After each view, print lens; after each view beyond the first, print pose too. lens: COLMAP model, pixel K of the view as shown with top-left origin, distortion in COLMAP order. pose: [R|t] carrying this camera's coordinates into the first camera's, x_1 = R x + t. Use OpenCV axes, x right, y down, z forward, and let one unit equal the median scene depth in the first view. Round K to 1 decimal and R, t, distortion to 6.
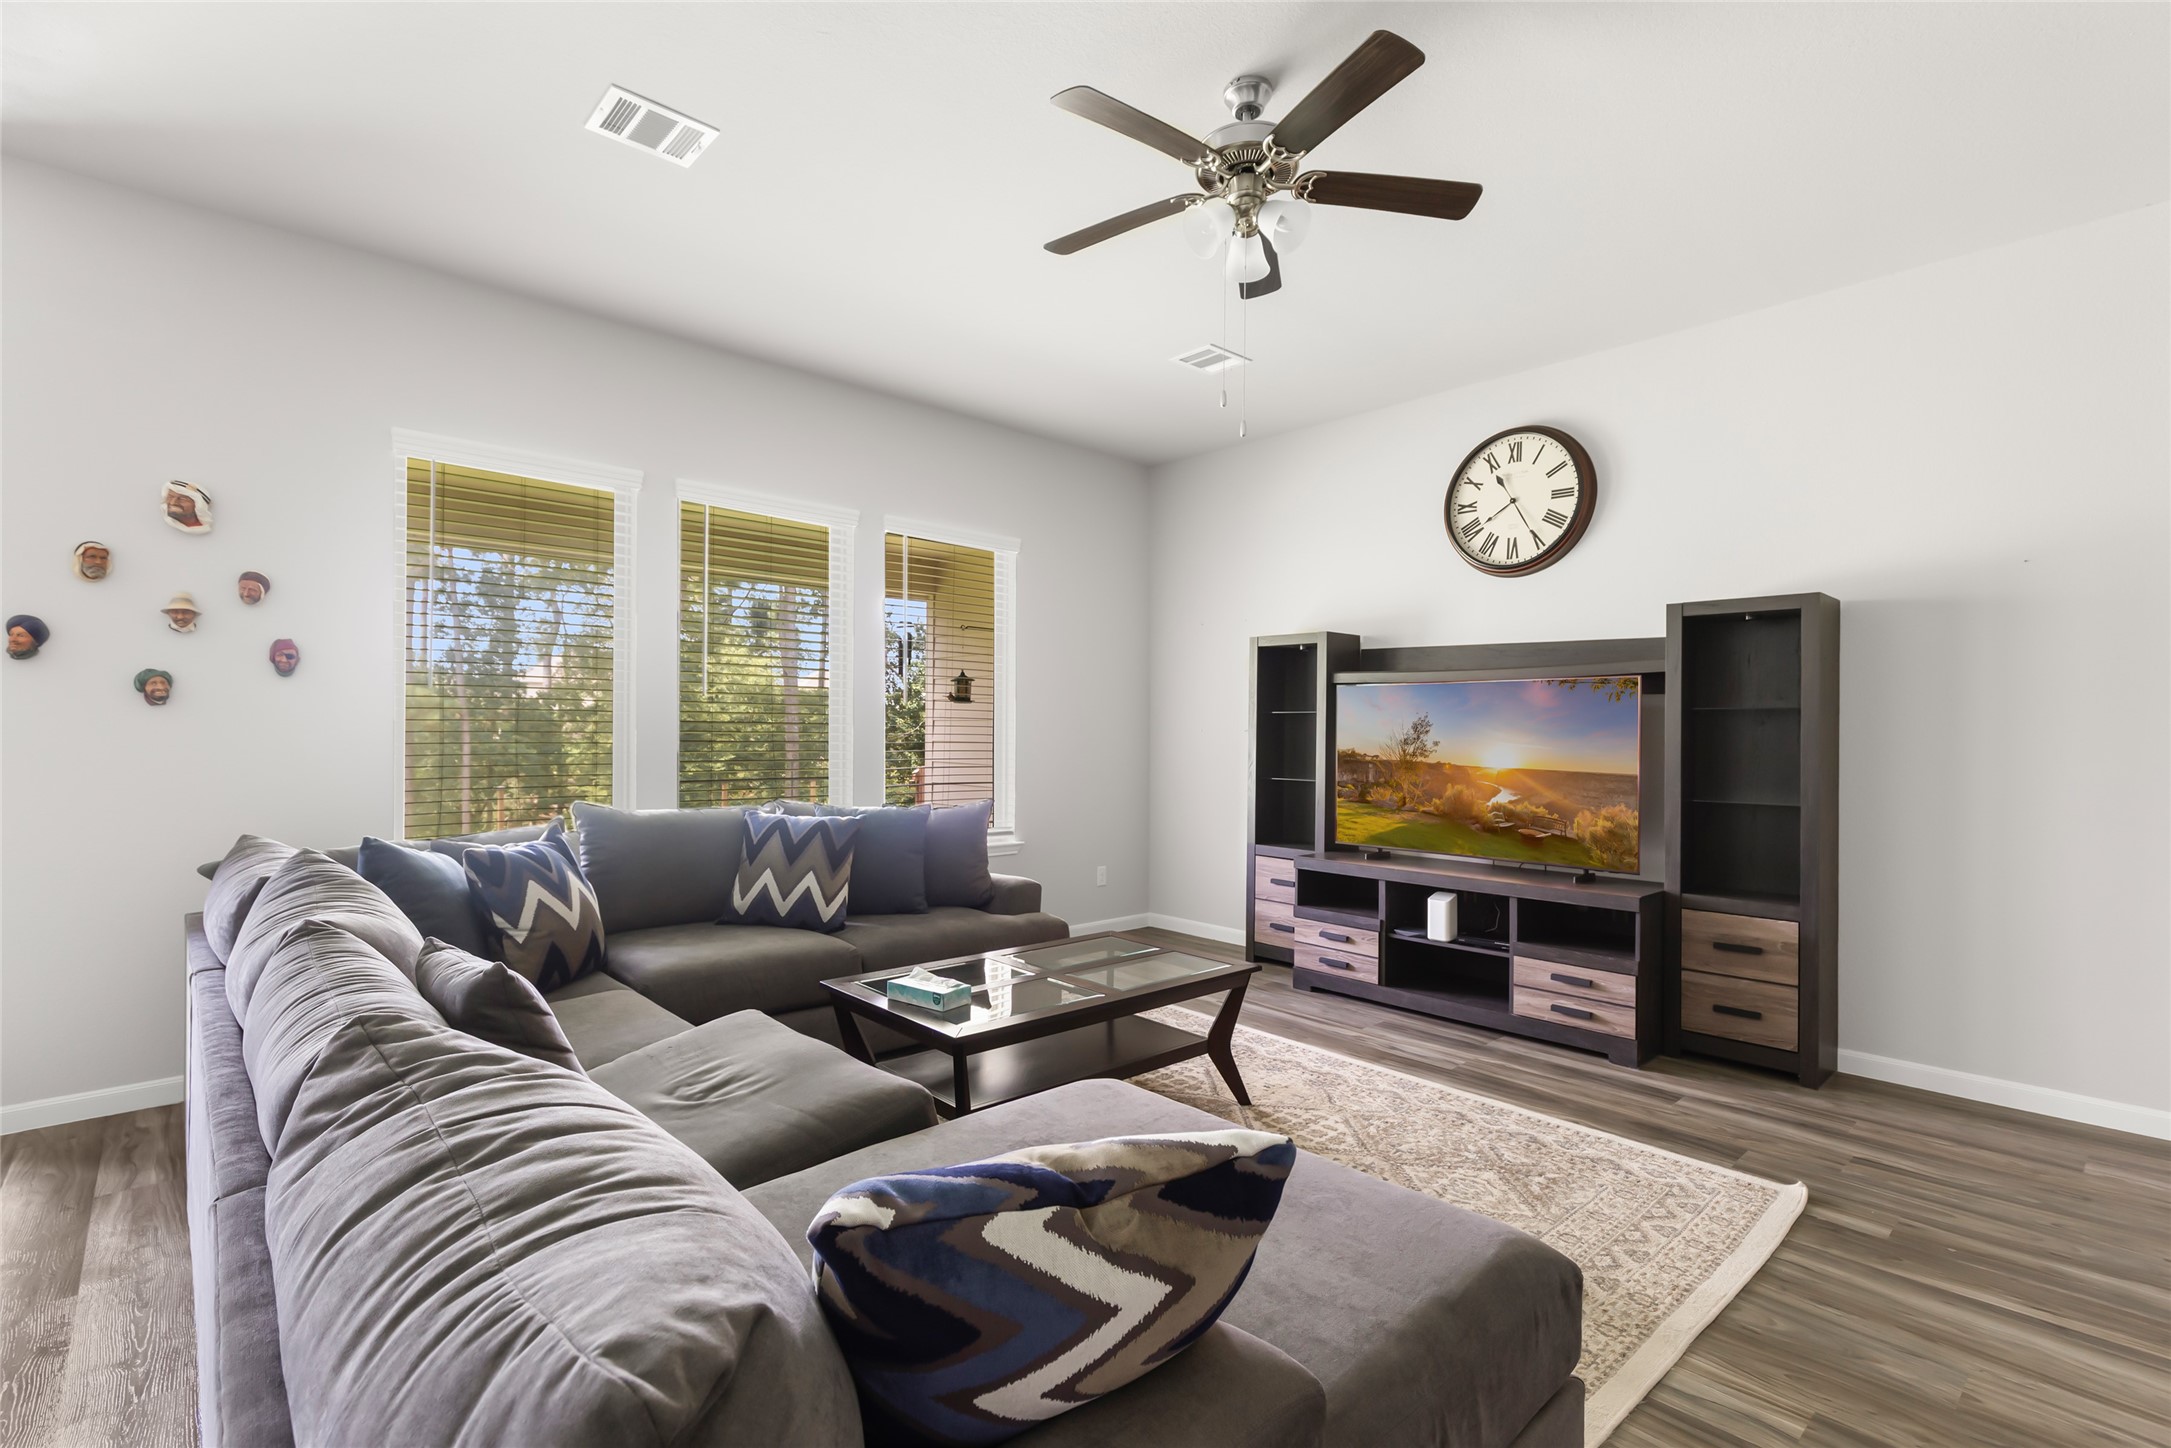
lens RADIAL K [[1006.8, 0, 1091.0], [0, 1006.8, 729.1], [0, 0, 1]] dist [-0.000092, -0.000677]
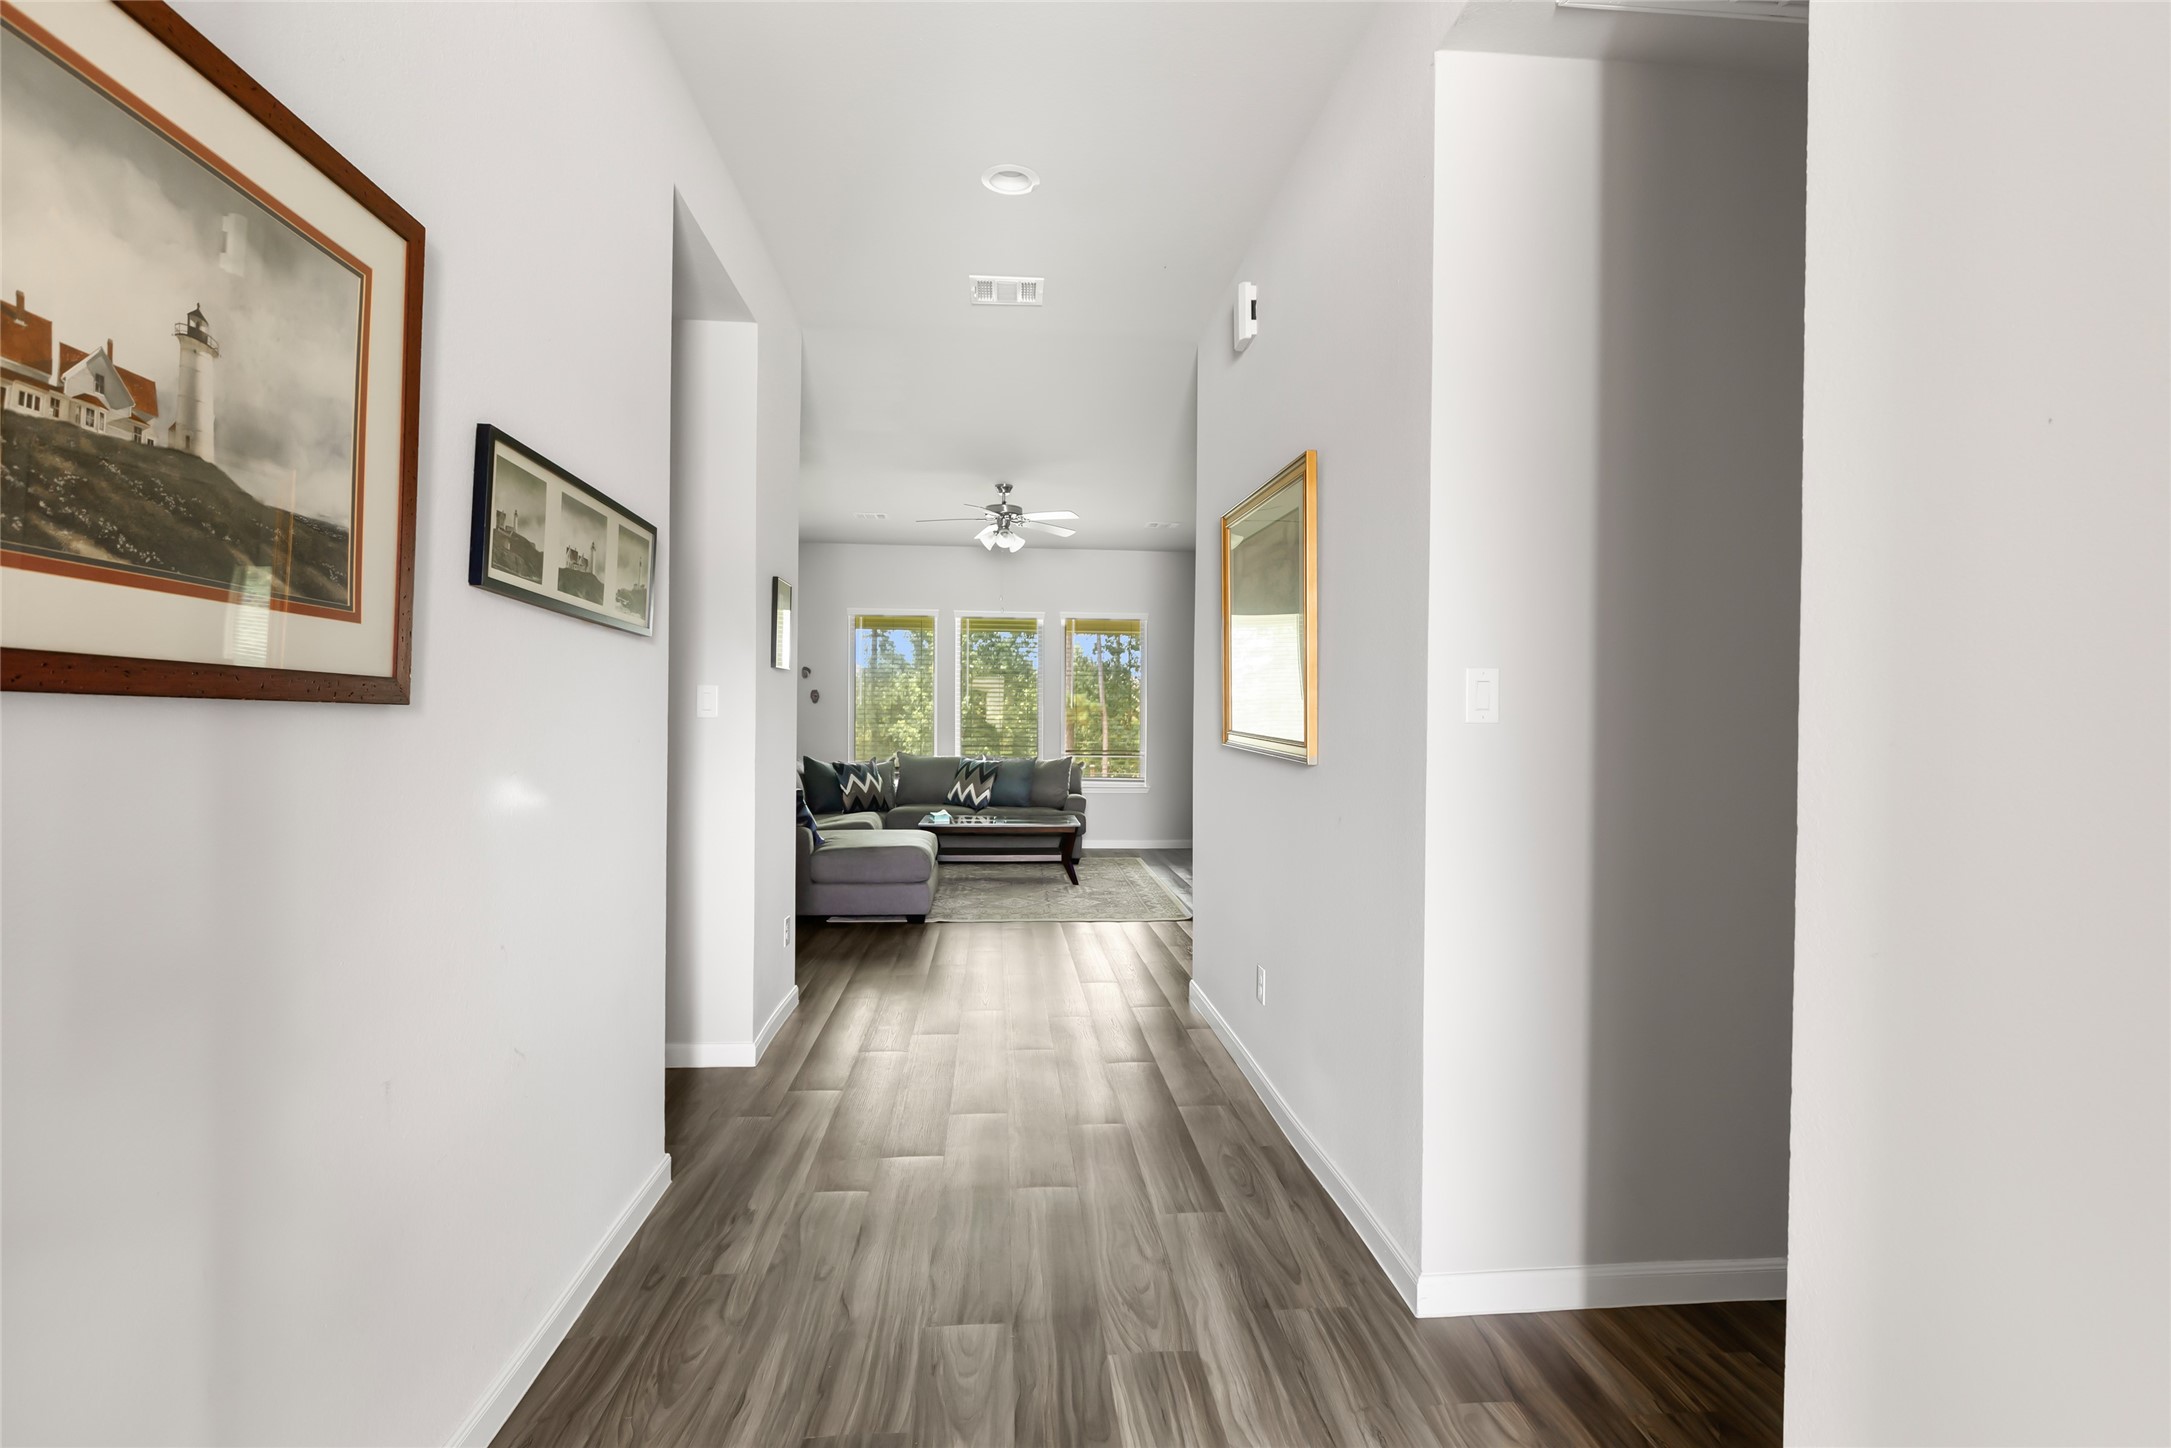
lens RADIAL K [[1071.6, 0, 1084.9], [0, 1071.6, 716.6], [0, 0, 1]] dist [-0.025086, 0.004041]
pose [[0.794691, -0.000345, -0.607014, 1.228501], [-0.001545, 0.999995, -0.002592, -0.006735], [0.607012, 0.002997, 0.794687, -0.696412]]
